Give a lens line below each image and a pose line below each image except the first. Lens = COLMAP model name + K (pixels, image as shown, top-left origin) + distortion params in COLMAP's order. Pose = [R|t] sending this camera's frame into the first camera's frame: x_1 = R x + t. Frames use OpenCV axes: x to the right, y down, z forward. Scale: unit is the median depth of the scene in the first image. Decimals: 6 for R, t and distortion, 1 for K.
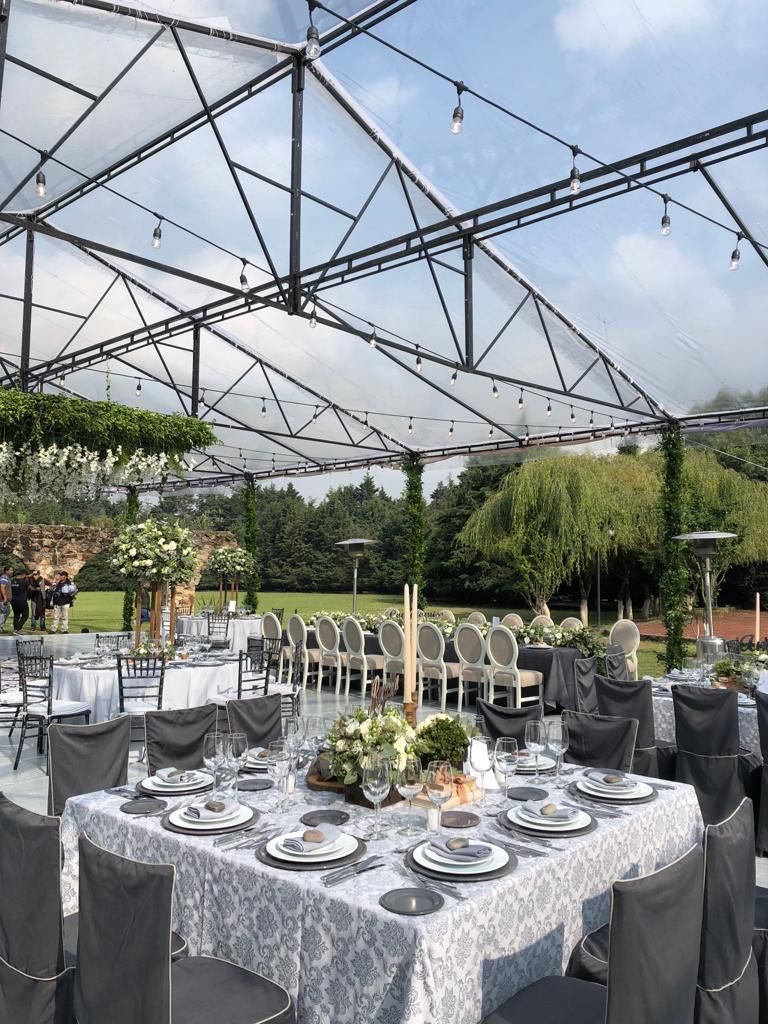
lens RADIAL K [[831.6, 0, 363.2], [0, 831.6, 514.2], [0, 0, 1]] dist [0.067578, -0.003587]
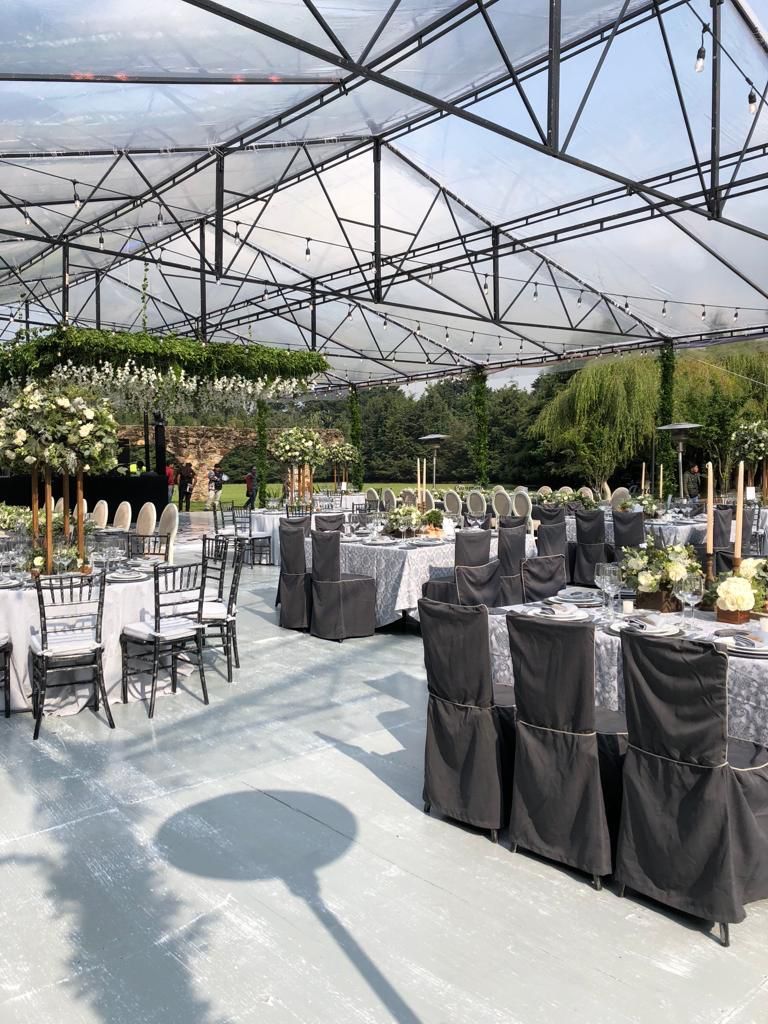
lens RADIAL K [[800.9, 0, 384.0], [0, 800.9, 512.0], [0, 0, 1]] dist [0.124600, -0.001570]
pose [[0.994961, -0.012236, -0.099512, 0.046041], [0.025000, 0.991452, 0.128053, -0.016555], [0.097095, -0.129895, 0.986762, -0.351904]]
